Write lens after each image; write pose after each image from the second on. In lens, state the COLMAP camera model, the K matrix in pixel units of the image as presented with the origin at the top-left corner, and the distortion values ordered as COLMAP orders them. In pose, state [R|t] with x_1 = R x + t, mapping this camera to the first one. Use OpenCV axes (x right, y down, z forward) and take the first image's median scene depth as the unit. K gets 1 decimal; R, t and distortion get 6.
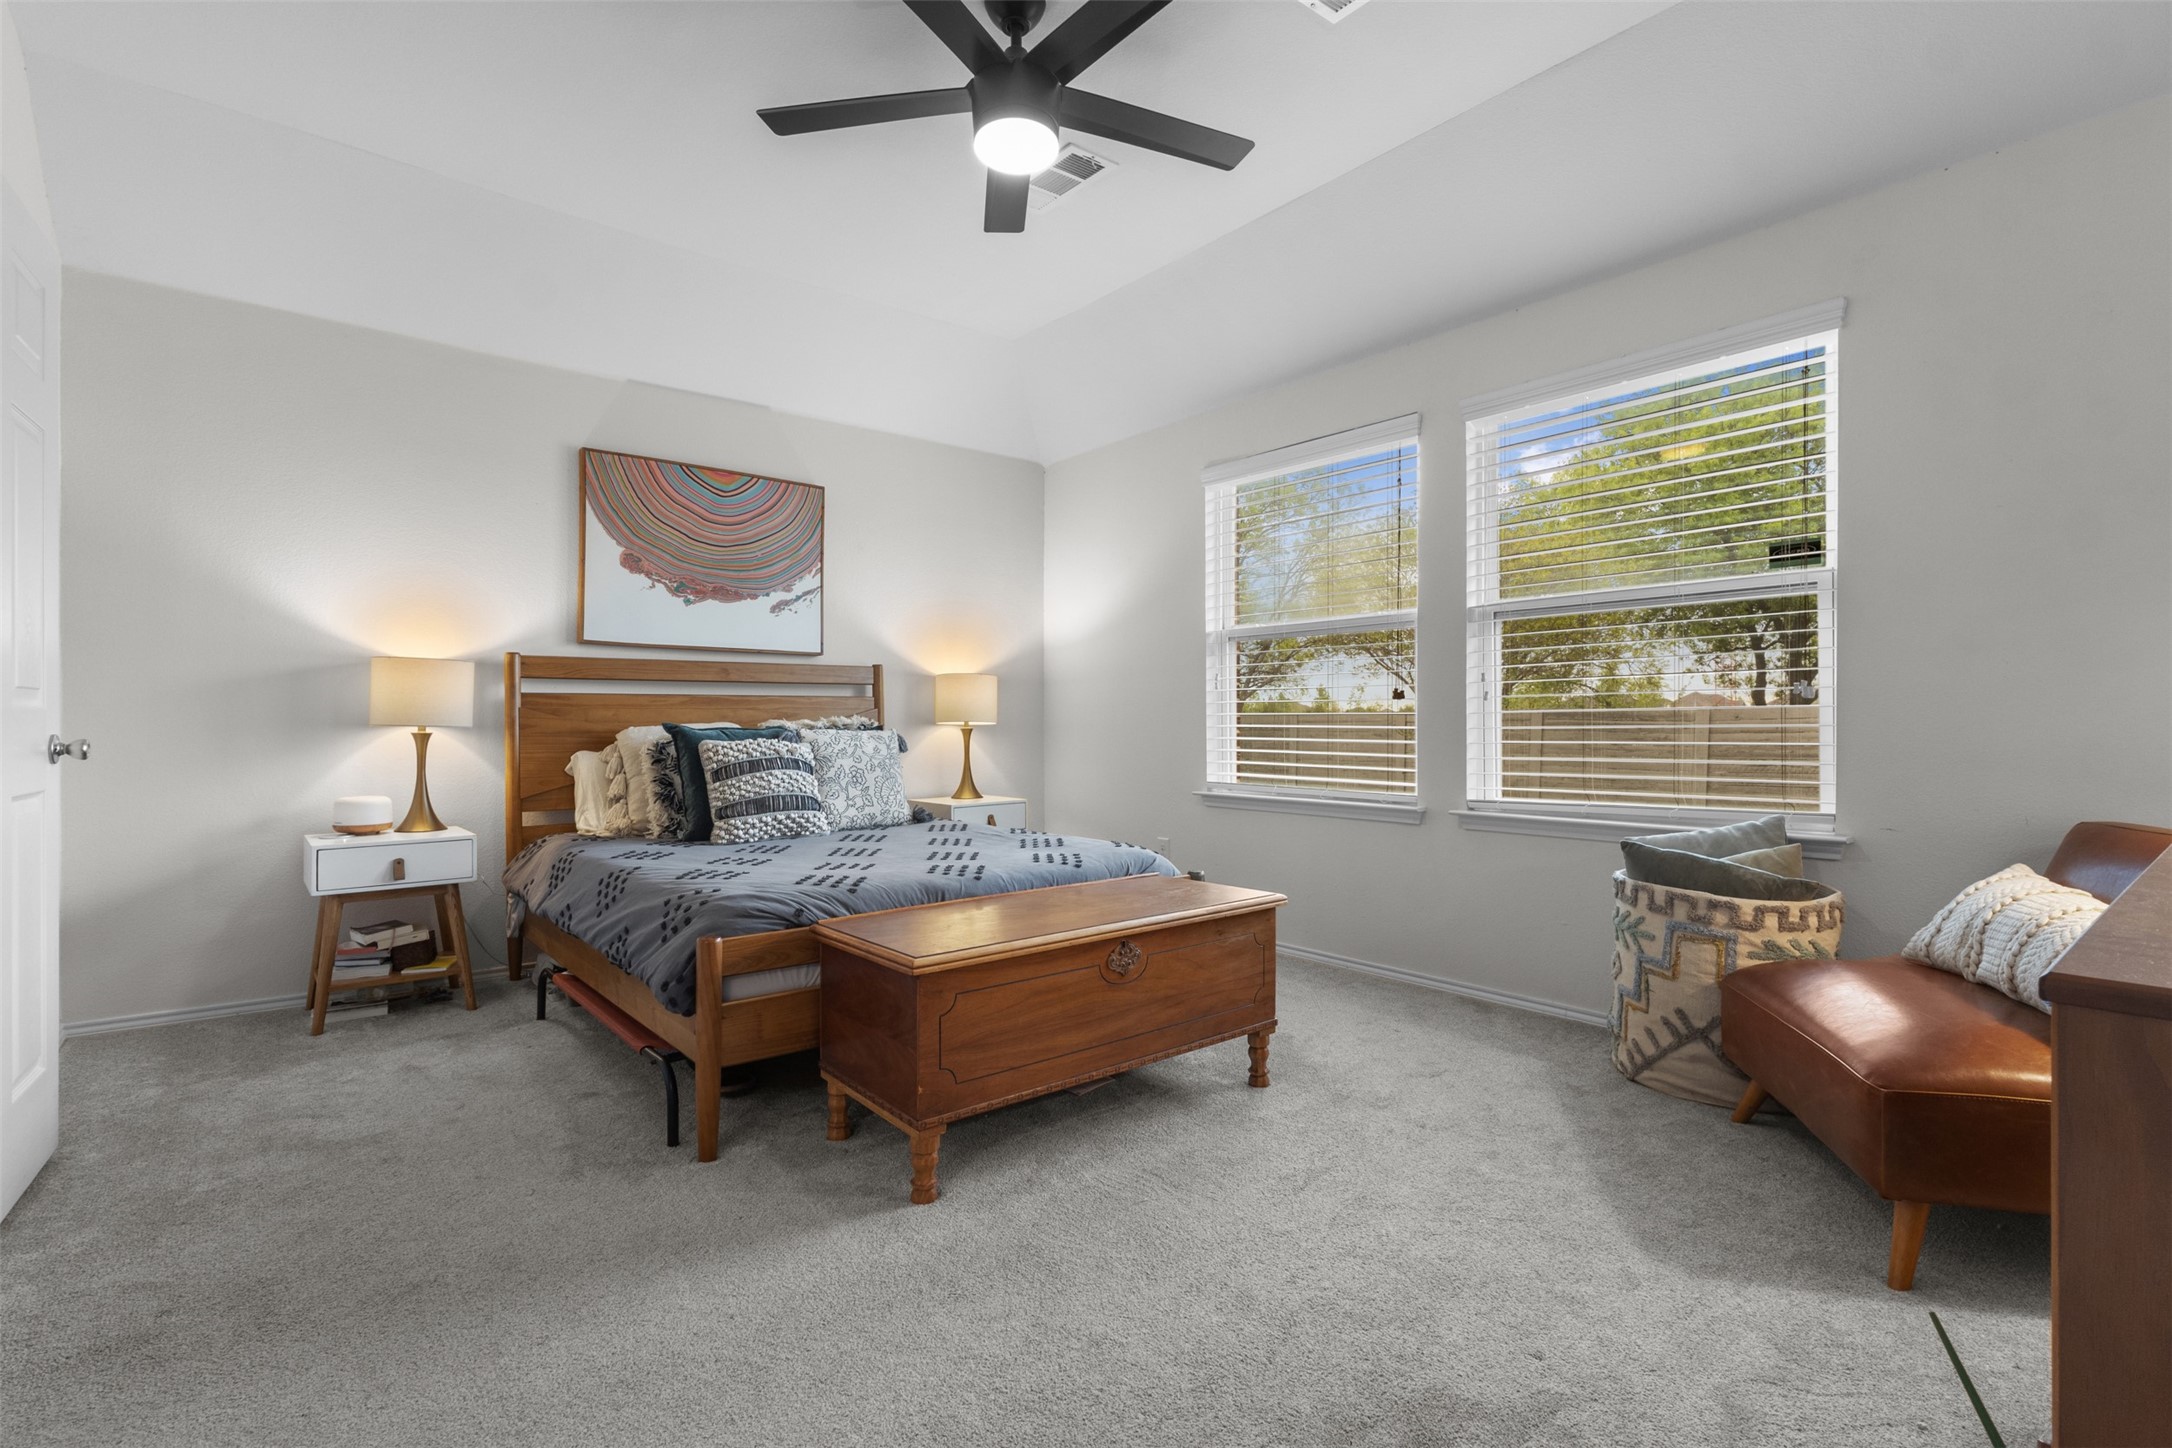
lens RADIAL K [[1001.3, 0, 1082.3], [0, 1001.3, 725.2], [0, 0, 1]] dist [0.005616, -0.001099]
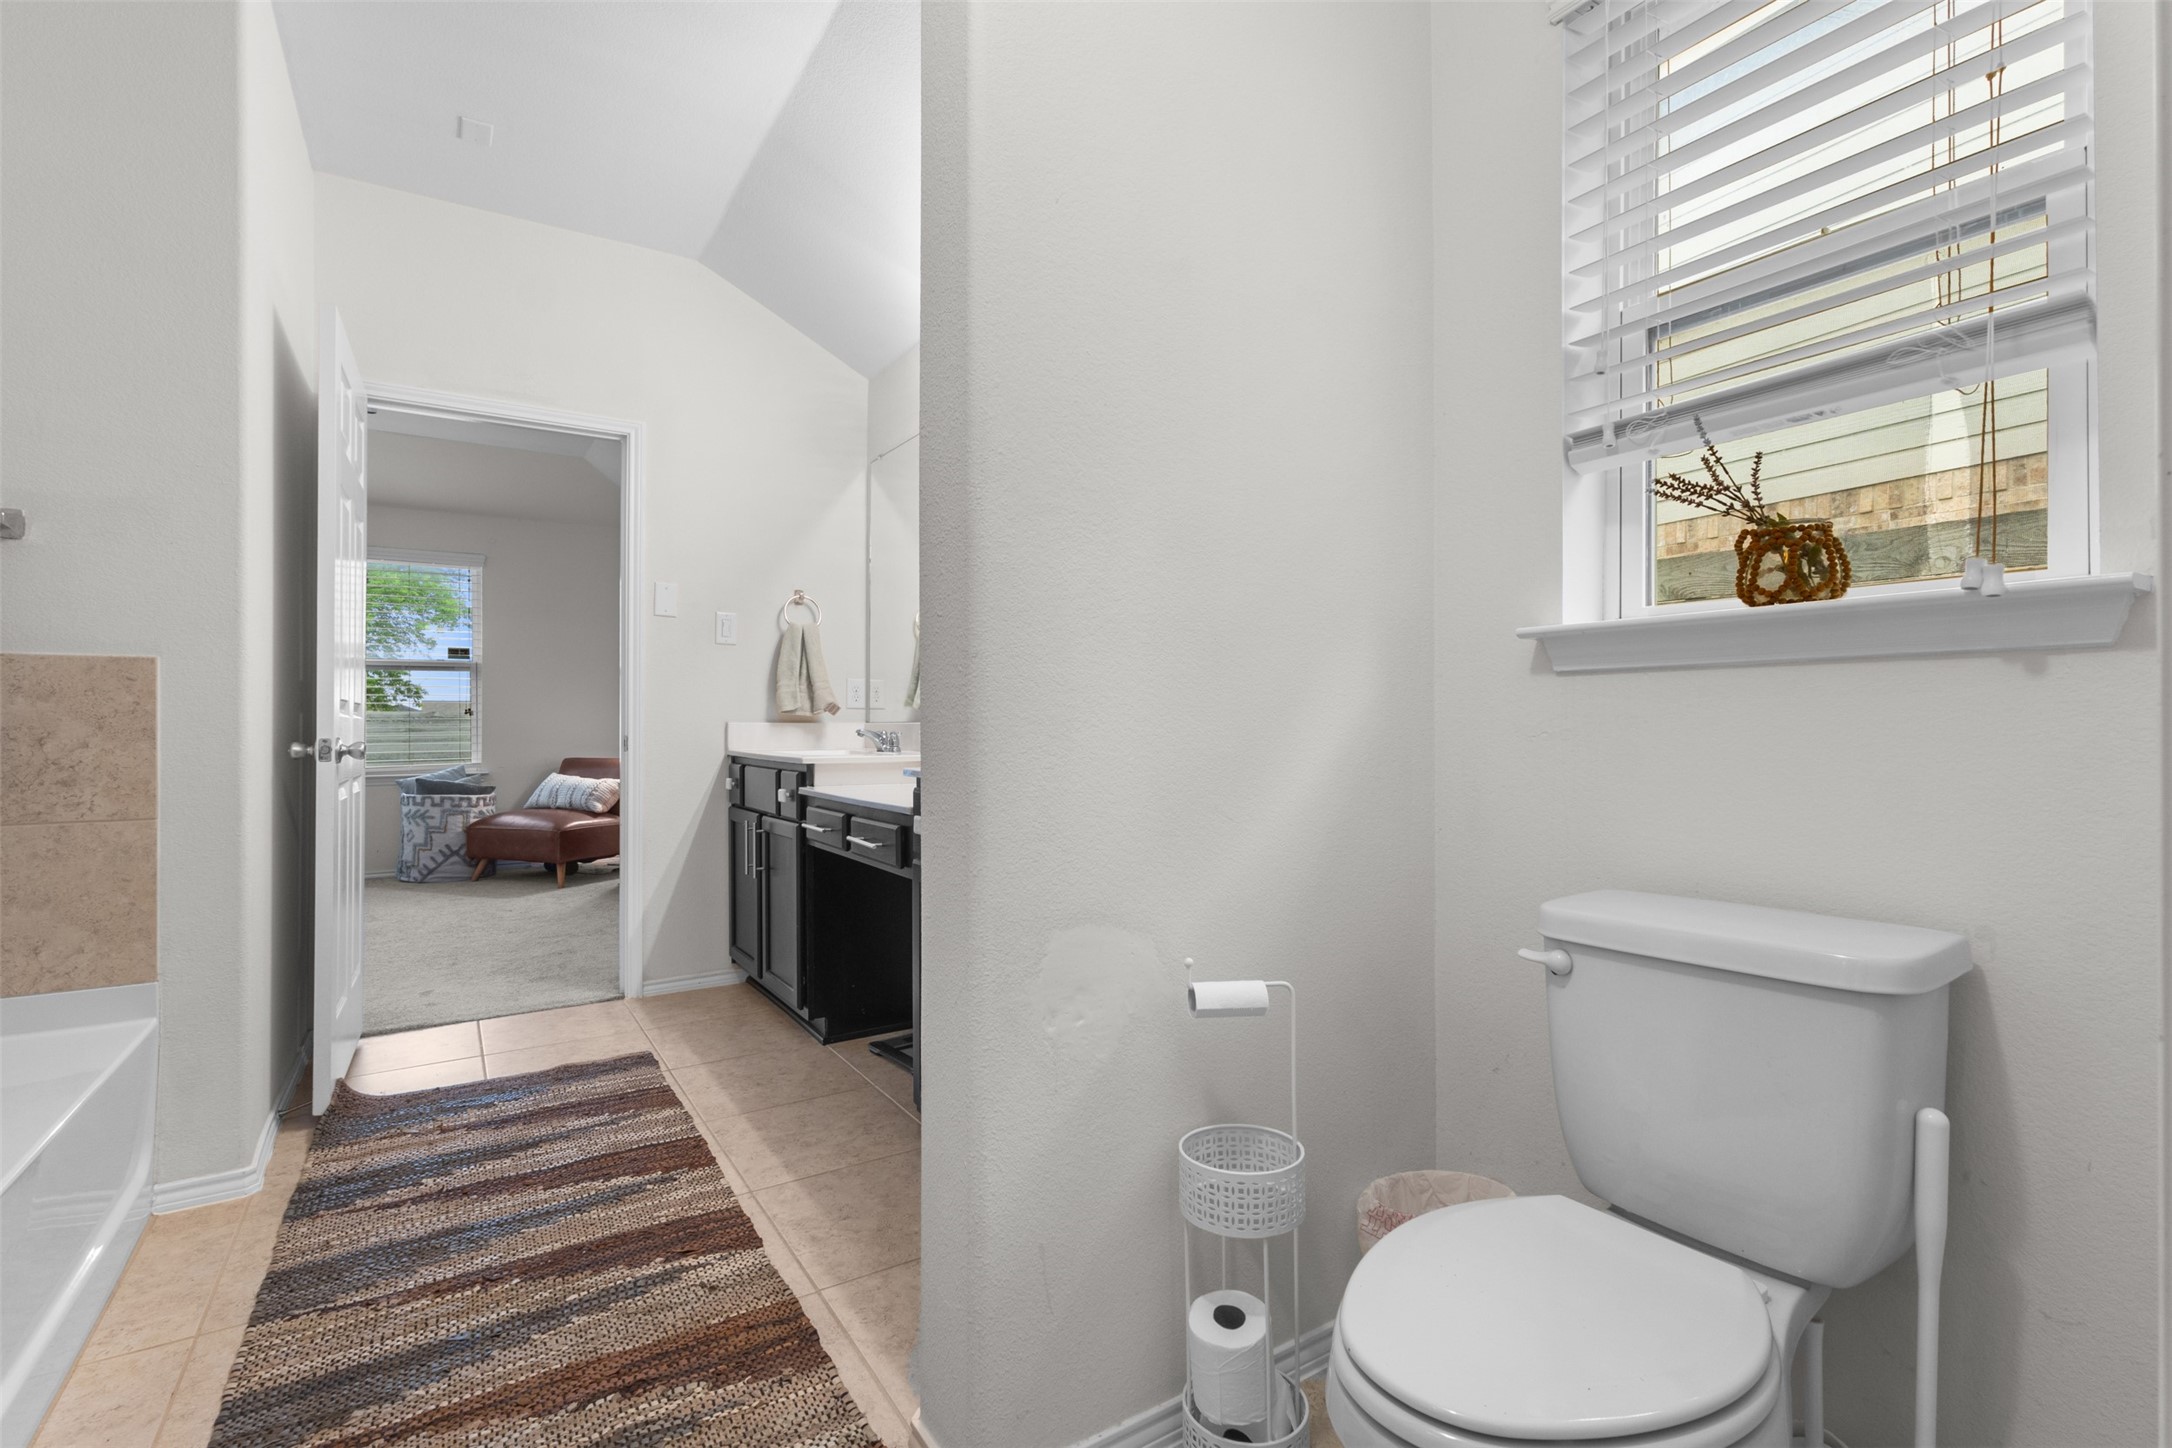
lens RADIAL K [[1001.3, 0, 1096.6], [0, 1001.3, 721.2], [0, 0, 1]] dist [0.005616, -0.001099]
pose [[0.111594, 0.000613, 0.993754, -1.654926], [0.005756, 0.999983, -0.001263, -0.002173], [-0.993737, 0.005861, 0.111589, -0.837882]]
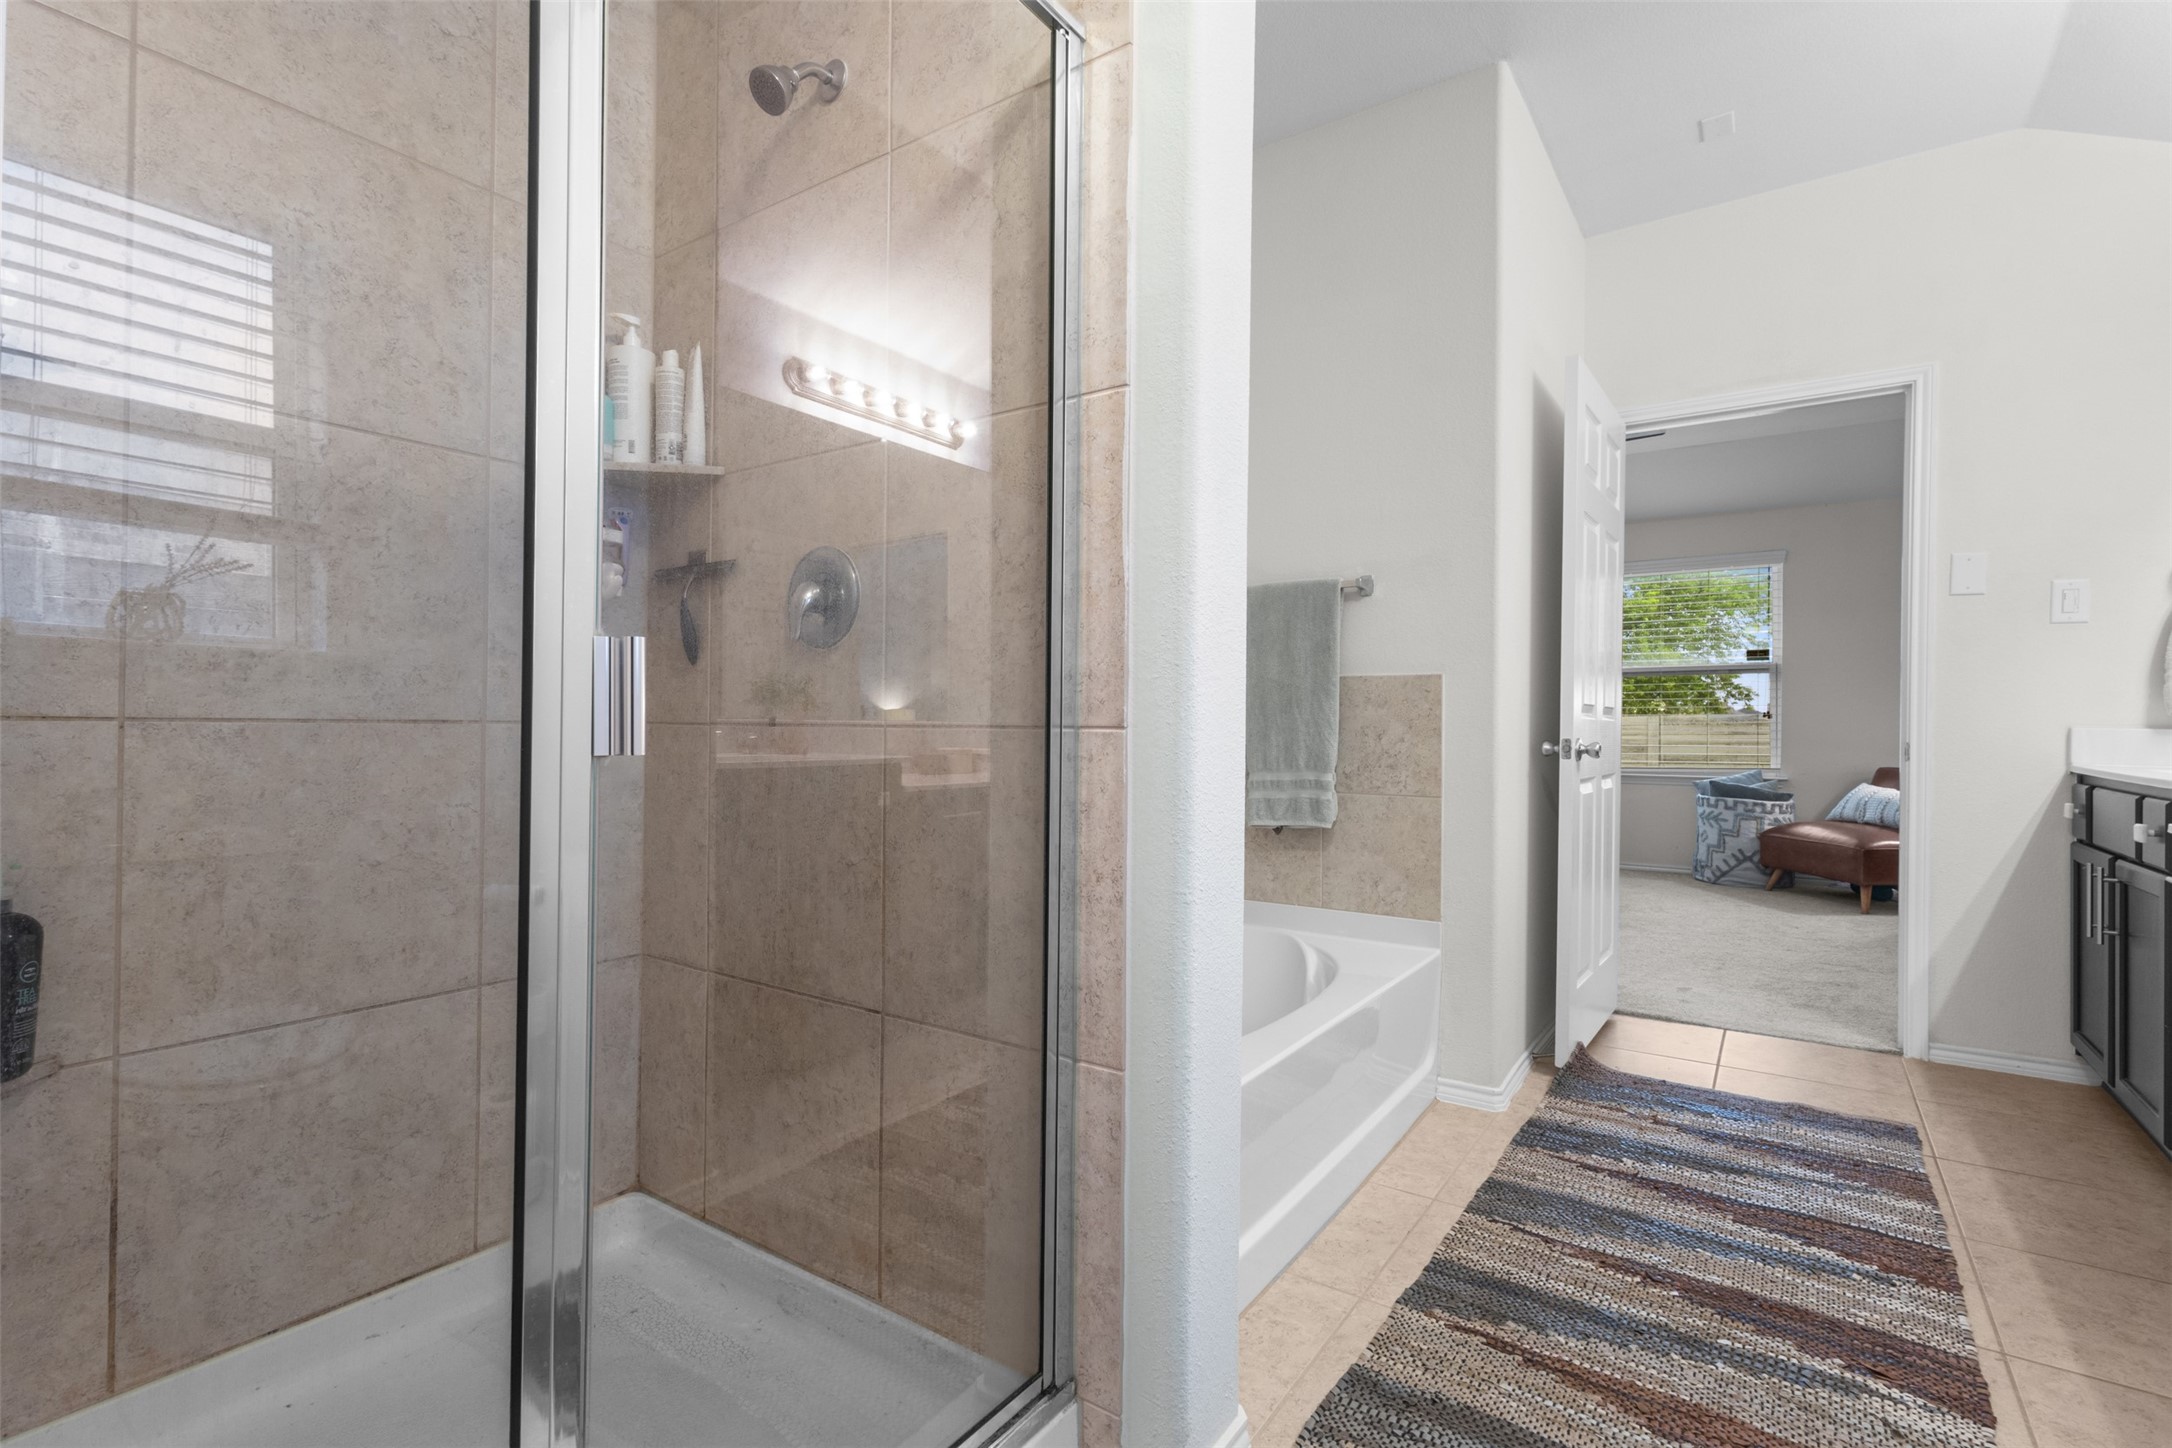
lens RADIAL K [[1001.3, 0, 1070.1], [0, 1001.3, 721.4], [0, 0, 1]] dist [0.005616, -0.001099]
pose [[0.967078, 0.005751, 0.254417, -1.580187], [-0.004674, 0.999977, -0.004835, -0.002286], [-0.254439, 0.003487, 0.967083, -0.920434]]
